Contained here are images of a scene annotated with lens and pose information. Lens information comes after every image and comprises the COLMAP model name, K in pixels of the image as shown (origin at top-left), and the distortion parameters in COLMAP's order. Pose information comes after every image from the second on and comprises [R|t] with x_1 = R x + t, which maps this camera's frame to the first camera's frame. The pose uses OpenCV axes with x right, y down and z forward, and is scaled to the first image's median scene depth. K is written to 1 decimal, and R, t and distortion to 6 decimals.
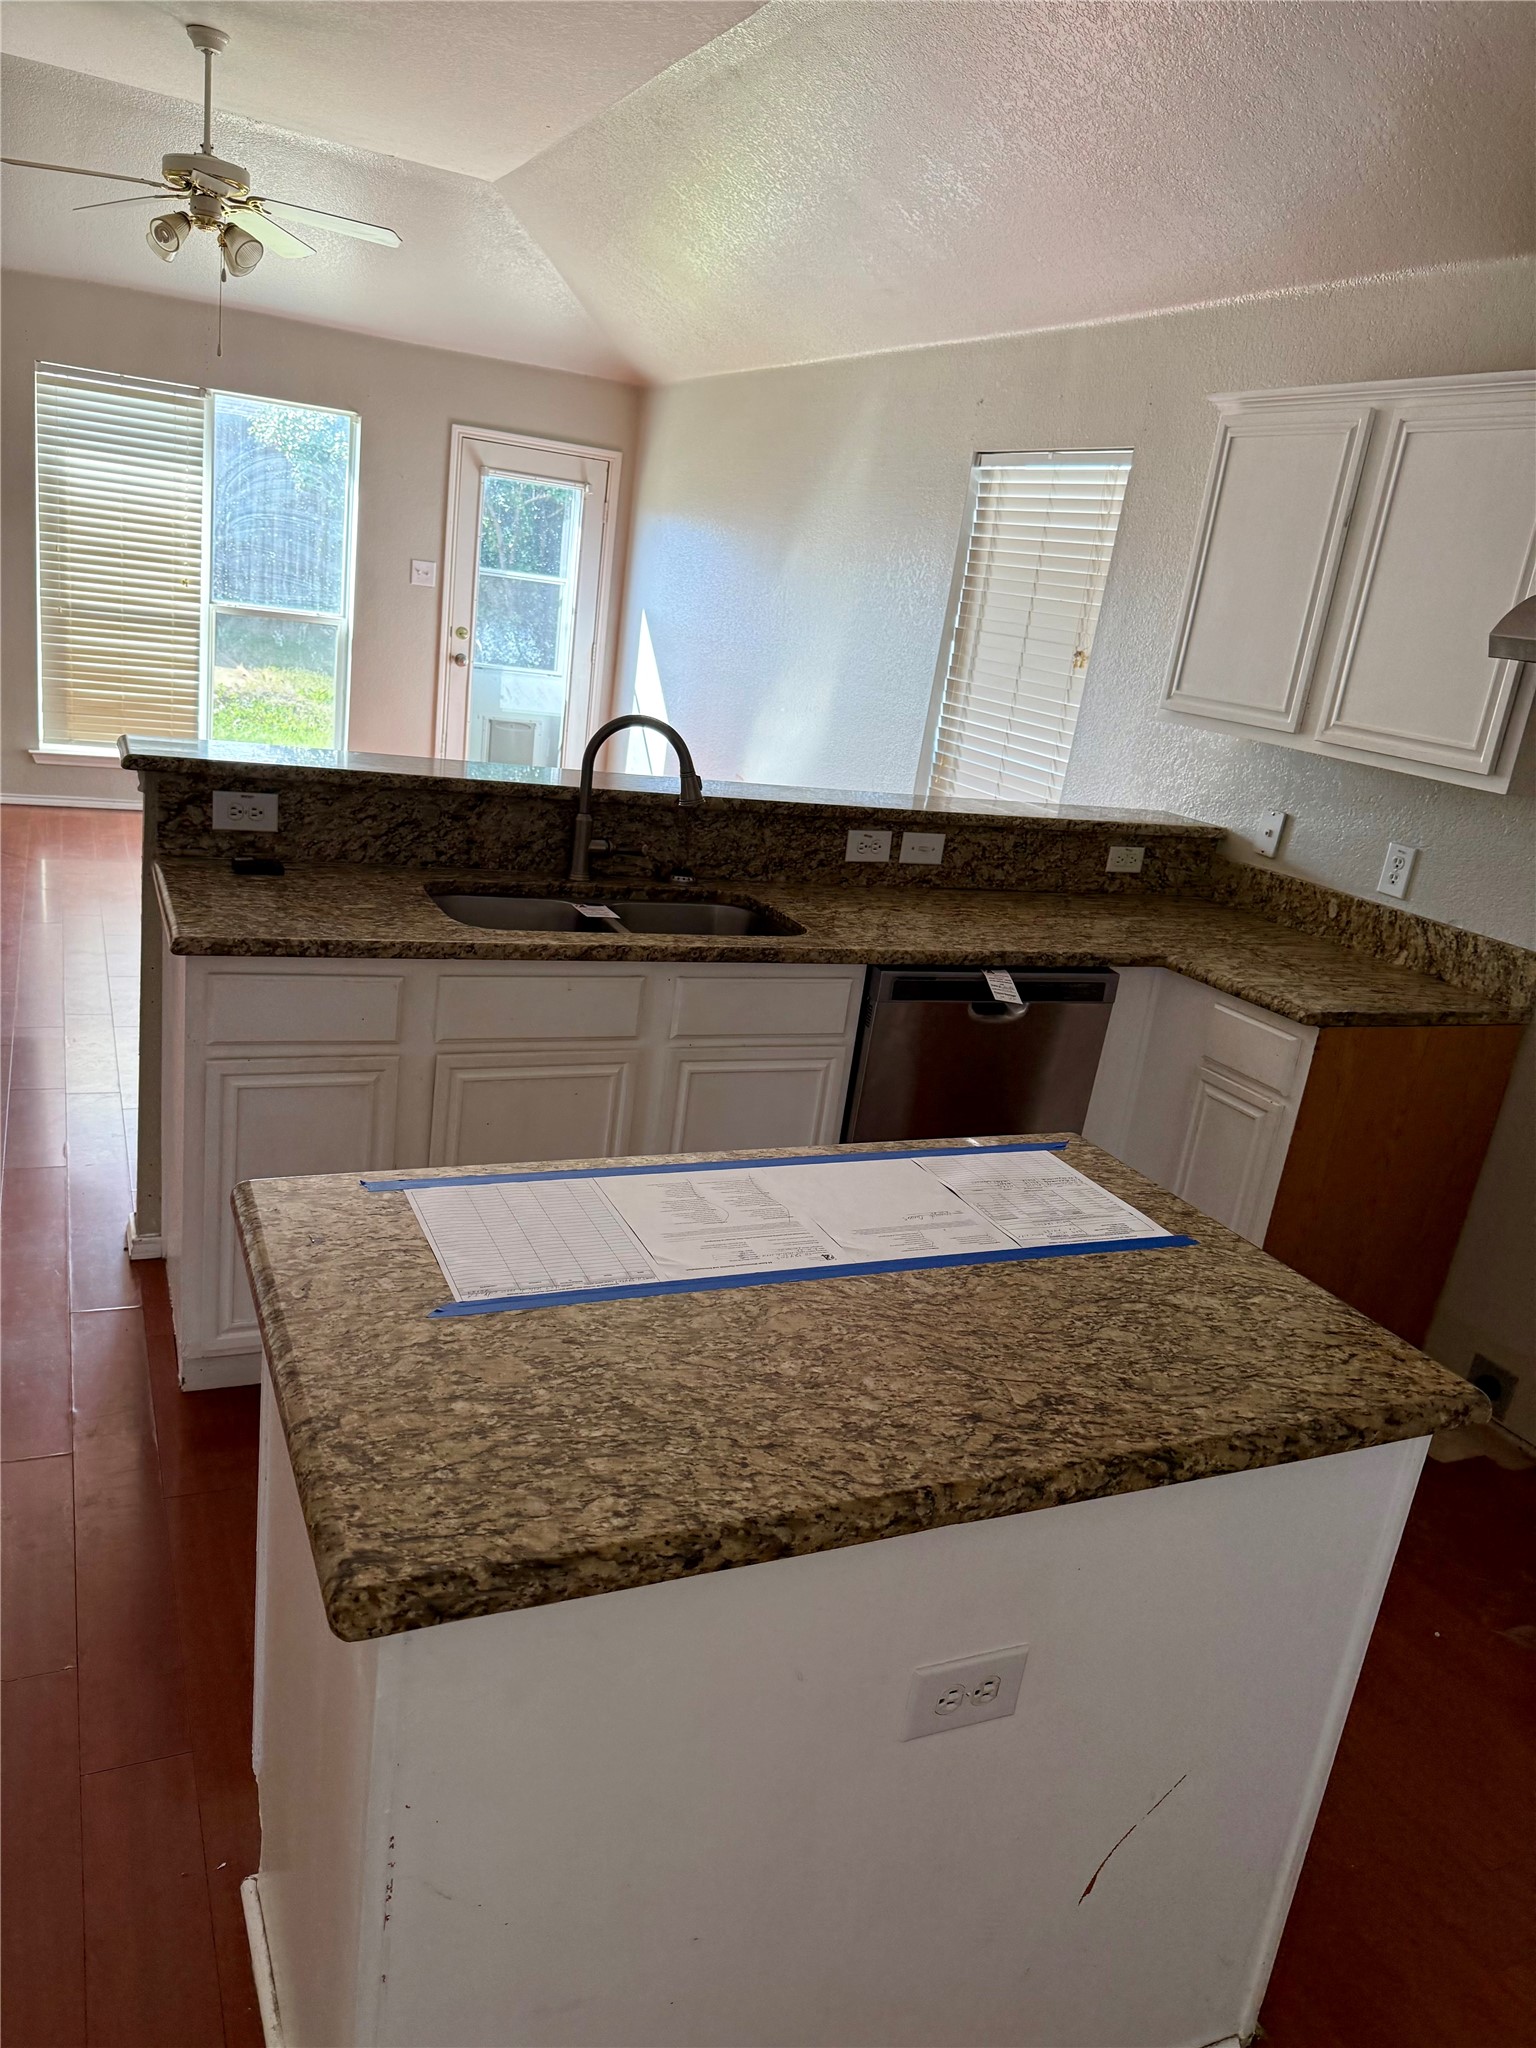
lens RADIAL K [[1441.6, 0, 769.7], [0, 1441.6, 1026.9], [0, 0, 1]] dist [0.020672, -0.018236]
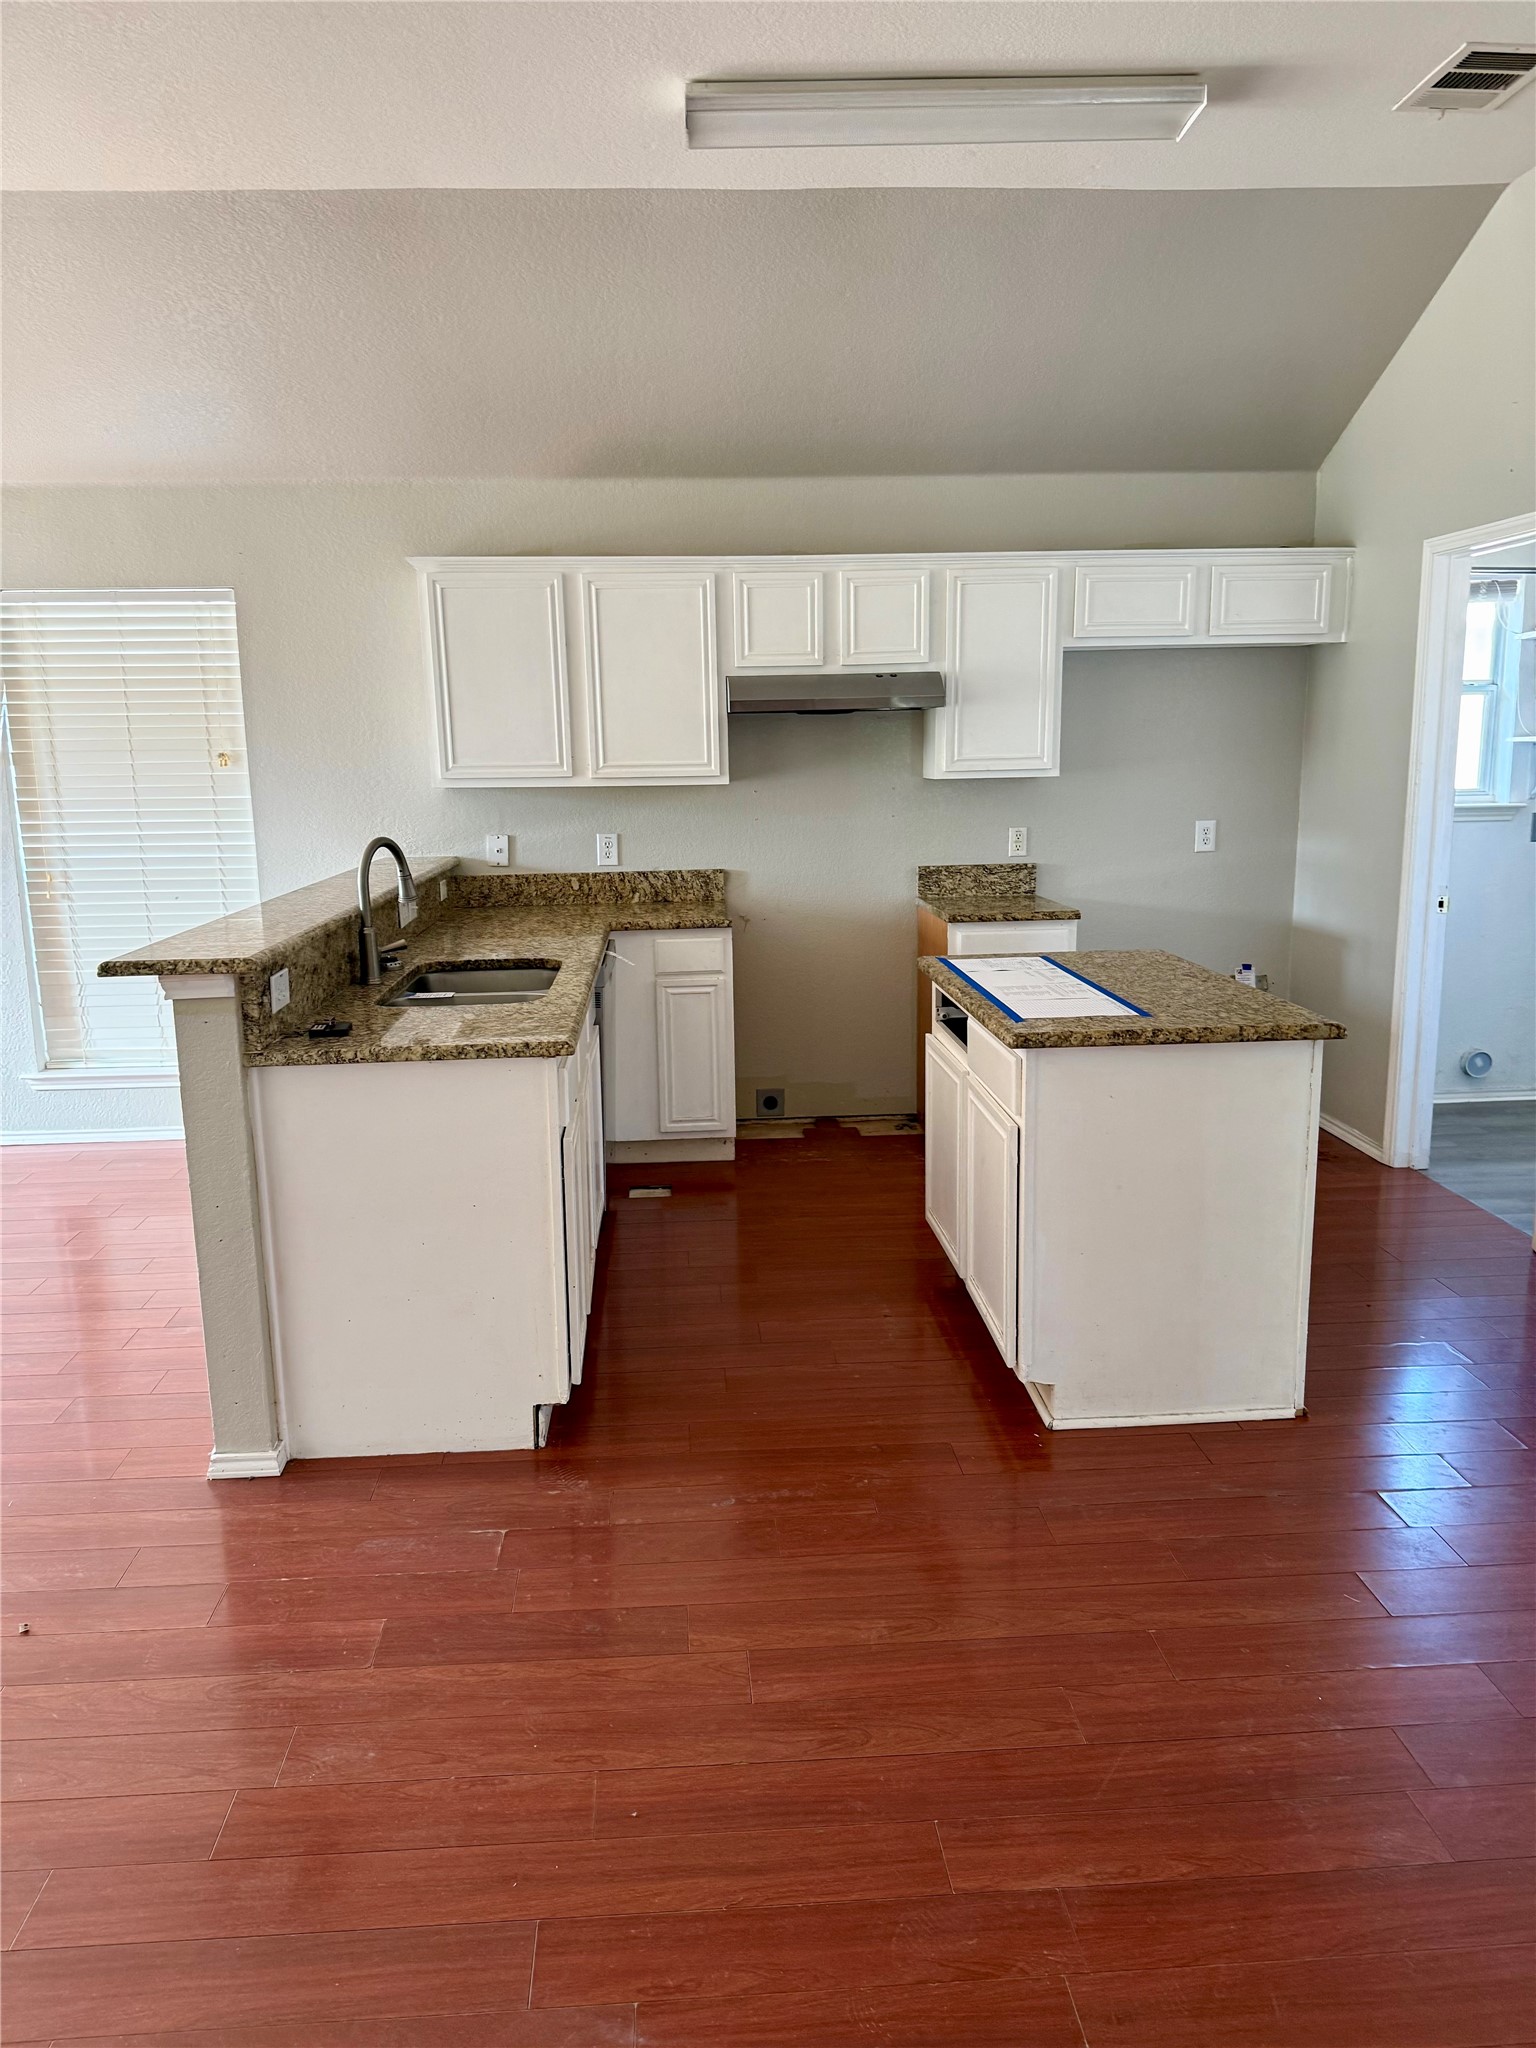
lens RADIAL K [[1441.6, 0, 767.0], [0, 1441.6, 1021.1], [0, 0, 1]] dist [0.020672, -0.018236]
pose [[0.311800, -0.298953, 0.901891, -0.660040], [0.329360, 0.924365, 0.192538, -0.117314], [-0.891237, 0.237014, 0.386680, 0.166464]]
